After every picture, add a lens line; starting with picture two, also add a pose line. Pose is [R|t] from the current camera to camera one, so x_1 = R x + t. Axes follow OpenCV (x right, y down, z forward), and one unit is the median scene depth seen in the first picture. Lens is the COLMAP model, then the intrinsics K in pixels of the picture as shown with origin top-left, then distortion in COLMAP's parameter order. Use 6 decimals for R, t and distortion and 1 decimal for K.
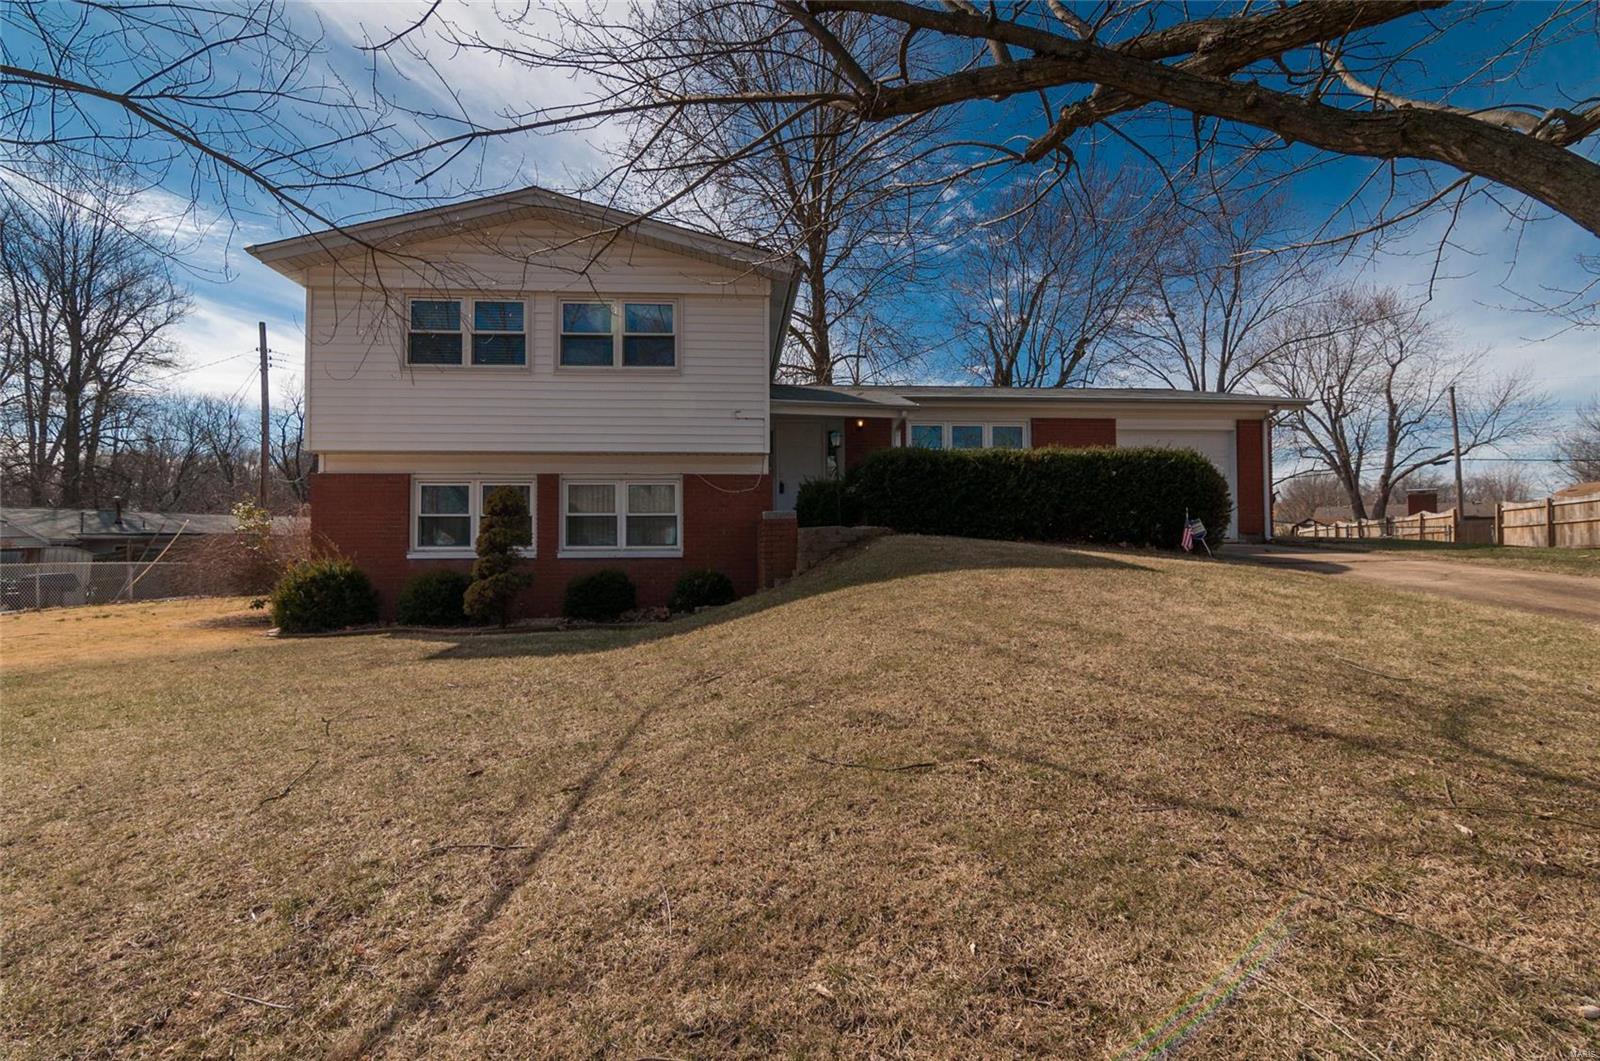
lens RADIAL K [[785.7, 0, 797.4], [0, 785.7, 536.5], [0, 0, 1]] dist [-0.002338, -0.000802]
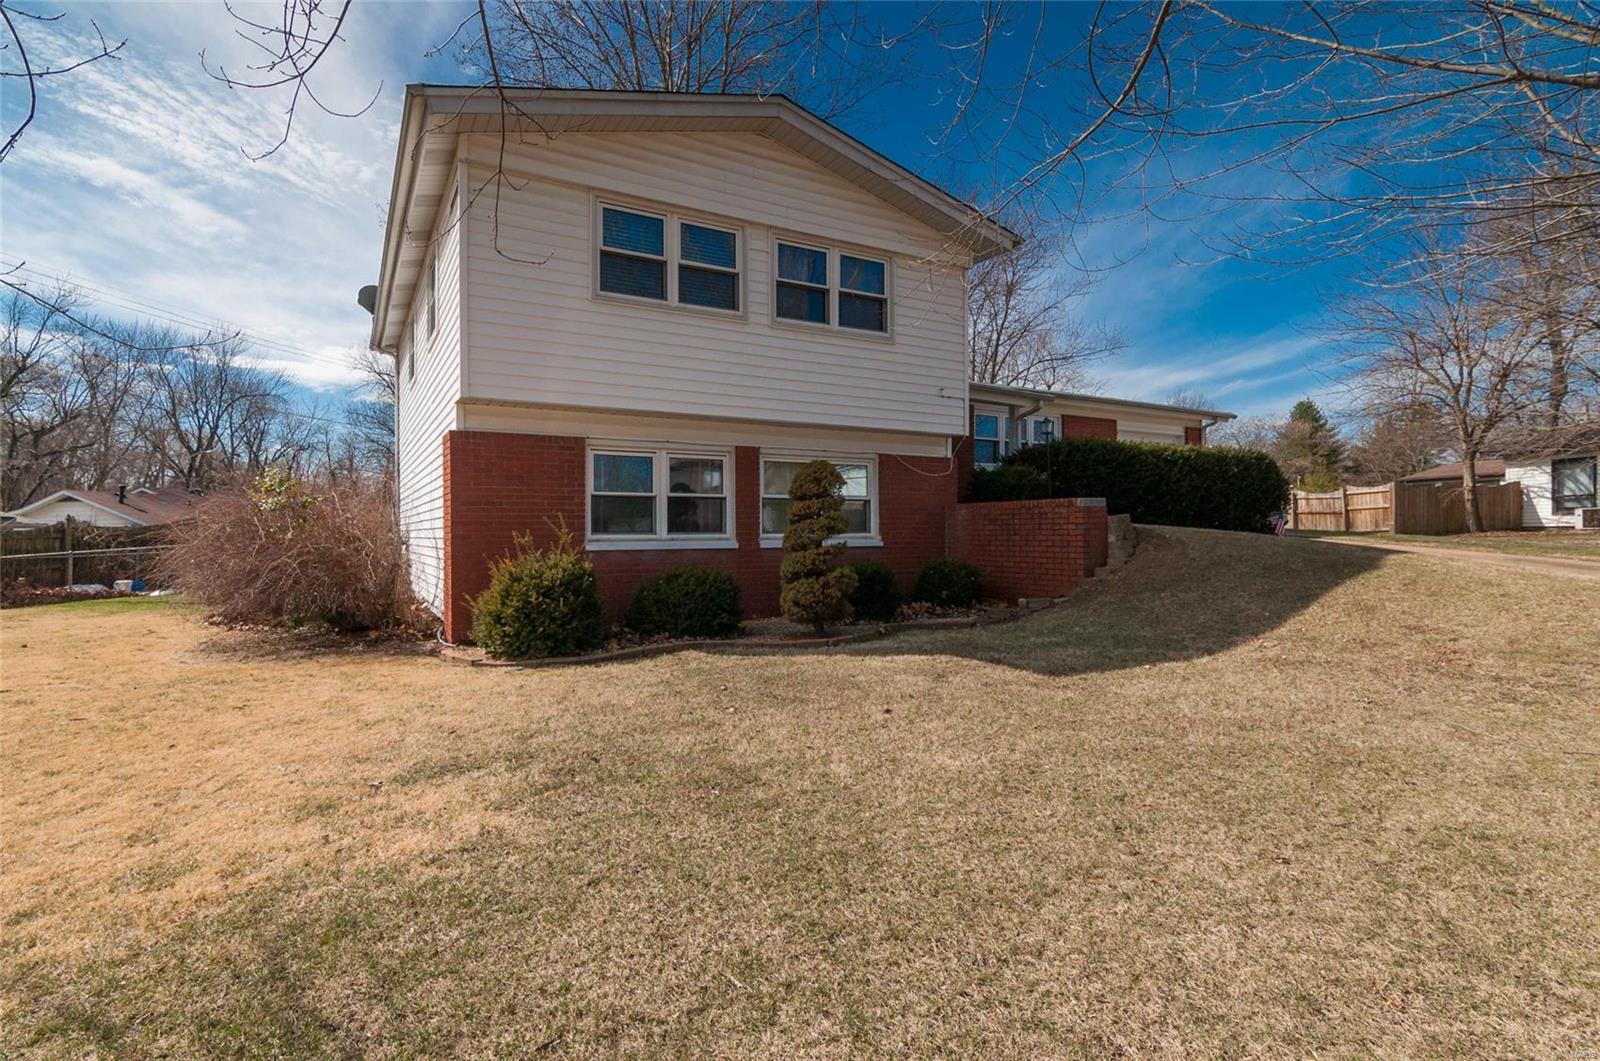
lens RADIAL K [[785.7, 0, 814.9], [0, 785.7, 529.4], [0, 0, 1]] dist [-0.002338, -0.000802]
pose [[0.896168, 0.000805, 0.443714, -0.623544], [-0.005328, 0.999946, 0.008946, -0.000189], [-0.443683, -0.010382, 0.896124, 0.228582]]
